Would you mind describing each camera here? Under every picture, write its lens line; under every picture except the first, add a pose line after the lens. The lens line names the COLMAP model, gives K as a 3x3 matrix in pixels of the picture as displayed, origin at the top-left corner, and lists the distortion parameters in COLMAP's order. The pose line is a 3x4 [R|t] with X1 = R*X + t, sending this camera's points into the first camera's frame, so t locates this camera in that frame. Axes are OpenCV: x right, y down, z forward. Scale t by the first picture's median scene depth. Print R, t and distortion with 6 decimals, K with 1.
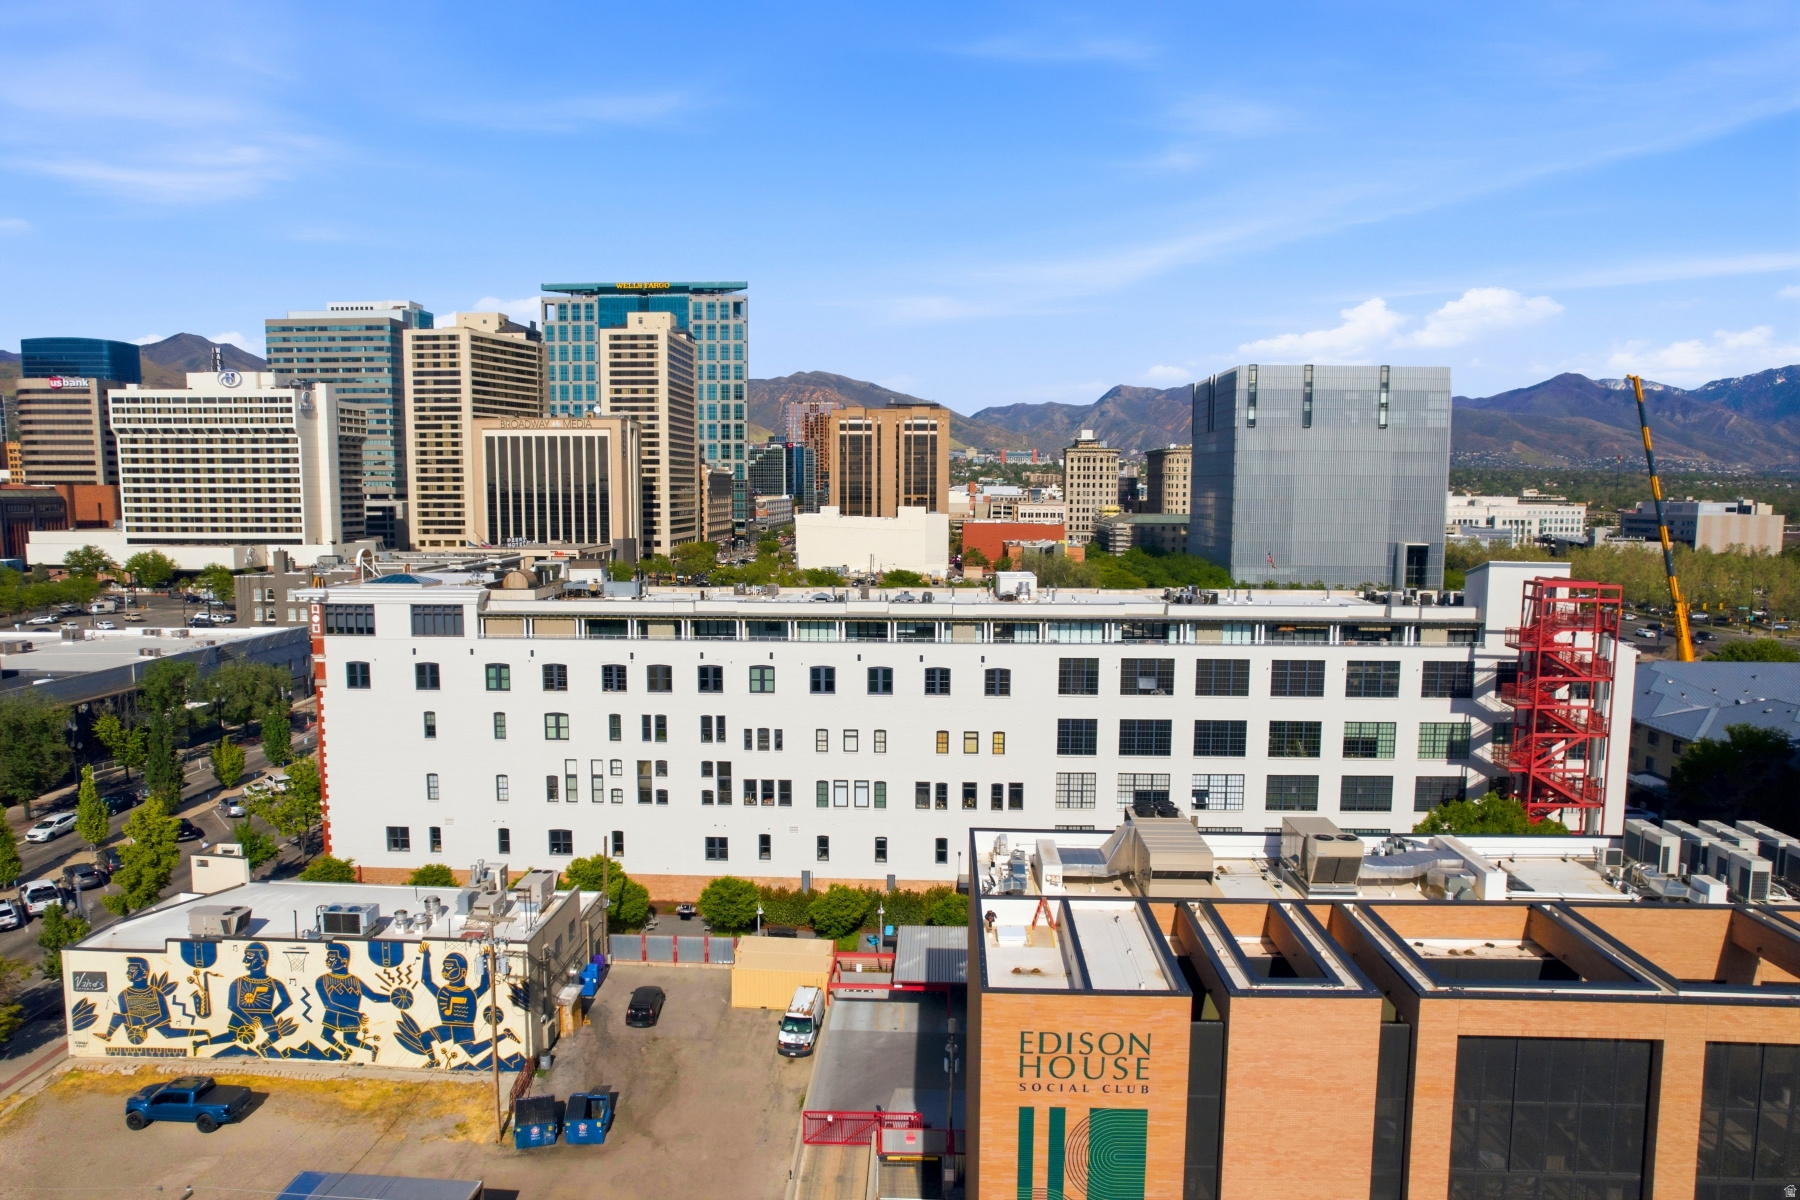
lens RADIAL K [[1145.7, 0, 895.5], [0, 1145.7, 616.2], [0, 0, 1]] dist [-0.066567, 0.057938]
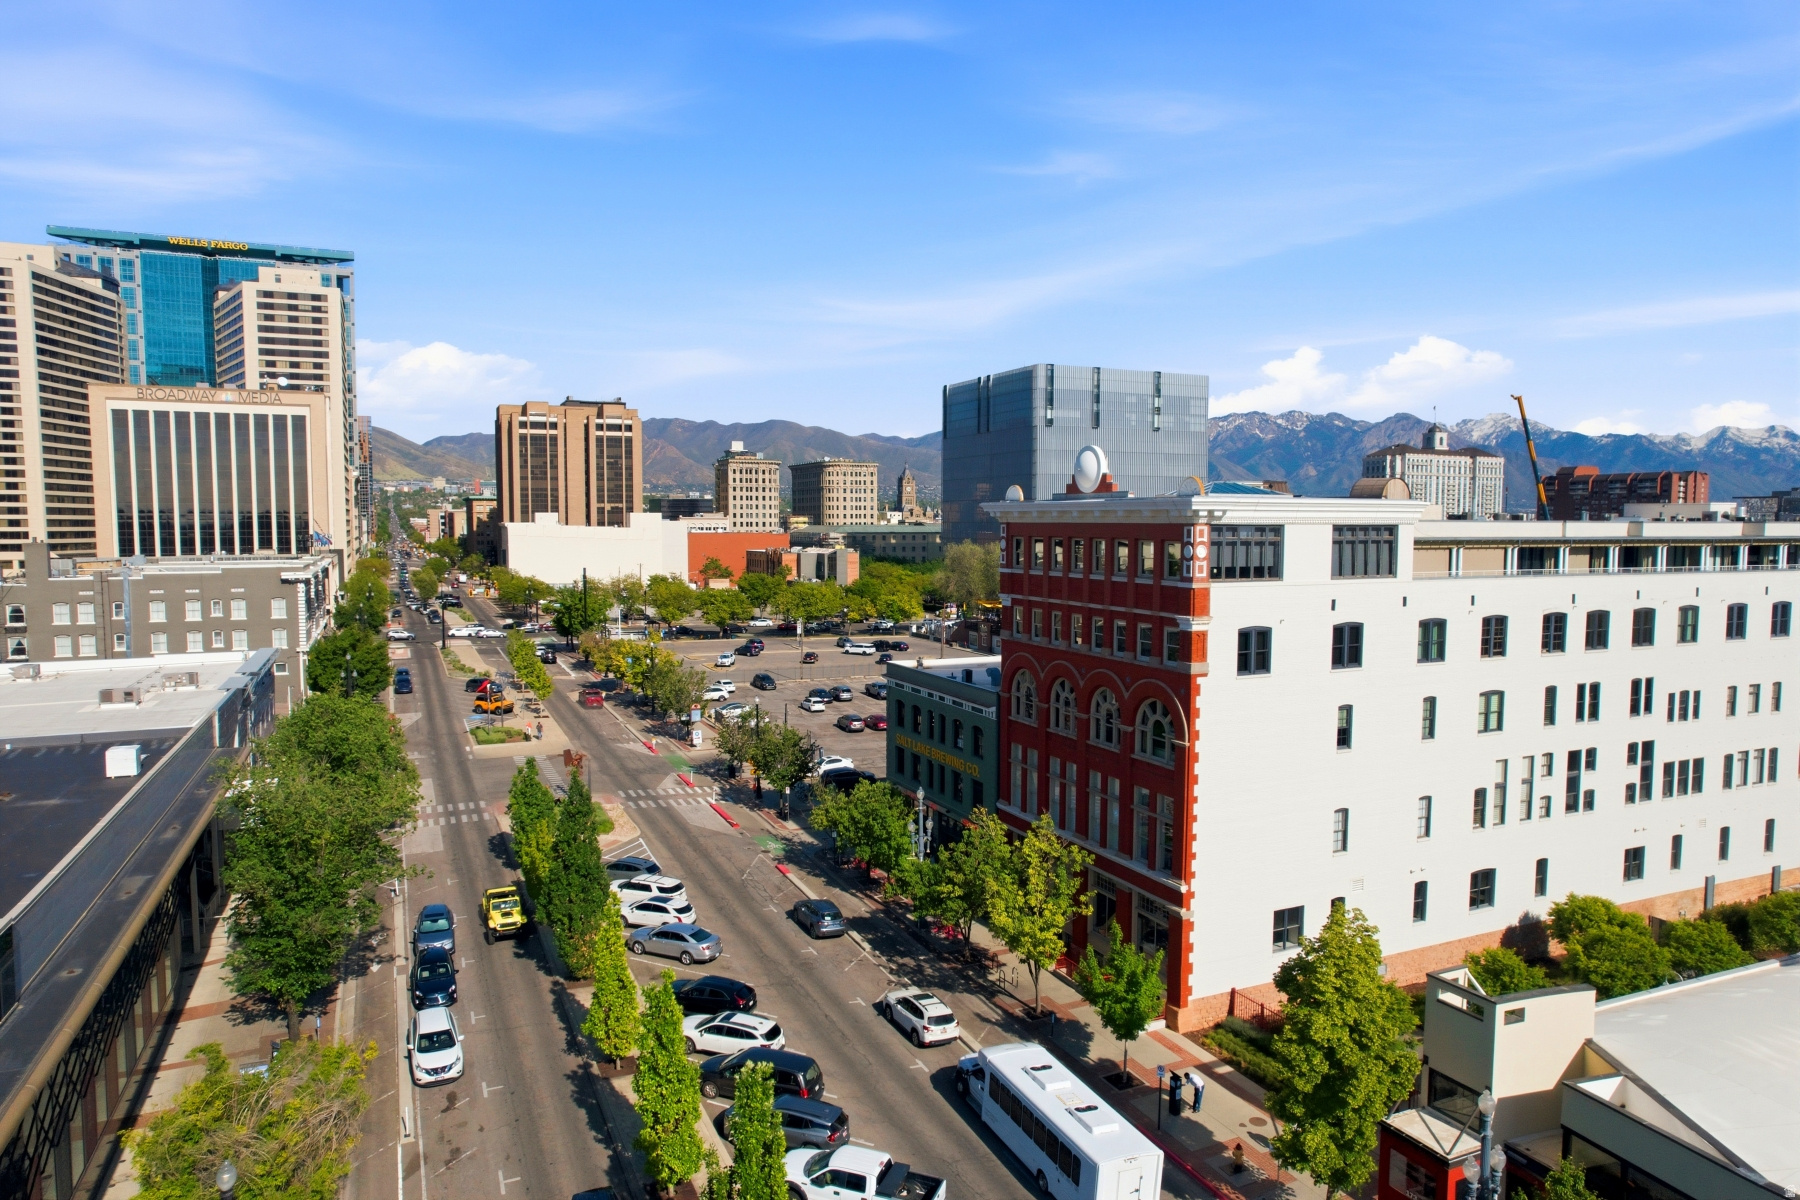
lens RADIAL K [[1145.7, 0, 890.9], [0, 1145.7, 611.9], [0, 0, 1]] dist [-0.066567, 0.057938]
pose [[0.894935, -0.037555, 0.444612, -0.281092], [0.052150, 0.998426, -0.020635, 0.011015], [-0.443138, 0.041653, 0.895485, 0.178939]]
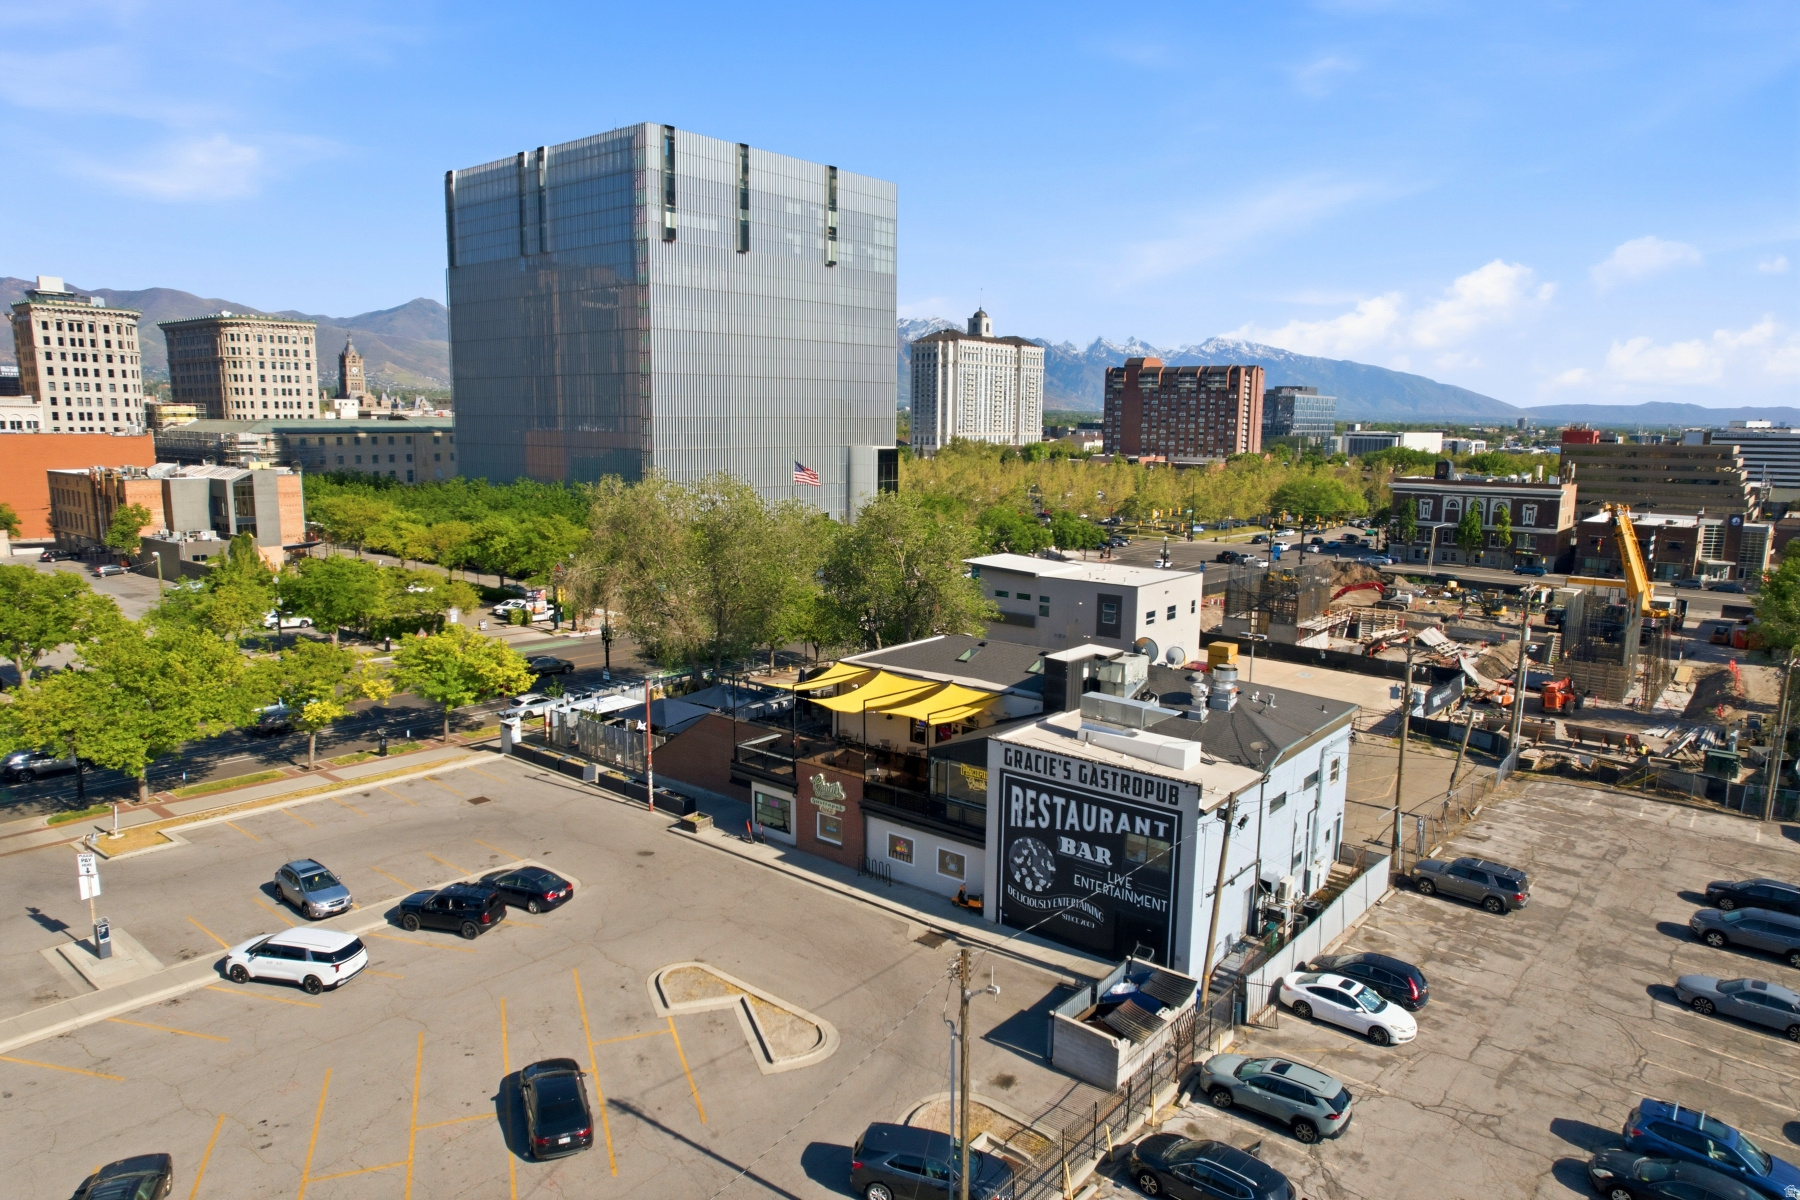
lens RADIAL K [[1145.7, 0, 895.4], [0, 1145.7, 607.4], [0, 0, 1]] dist [-0.066567, 0.057938]
pose [[0.600545, -0.129834, 0.788980, -0.084905], [0.082199, 0.991526, 0.100597, -0.038820], [-0.795355, 0.004440, 0.606128, 0.614319]]
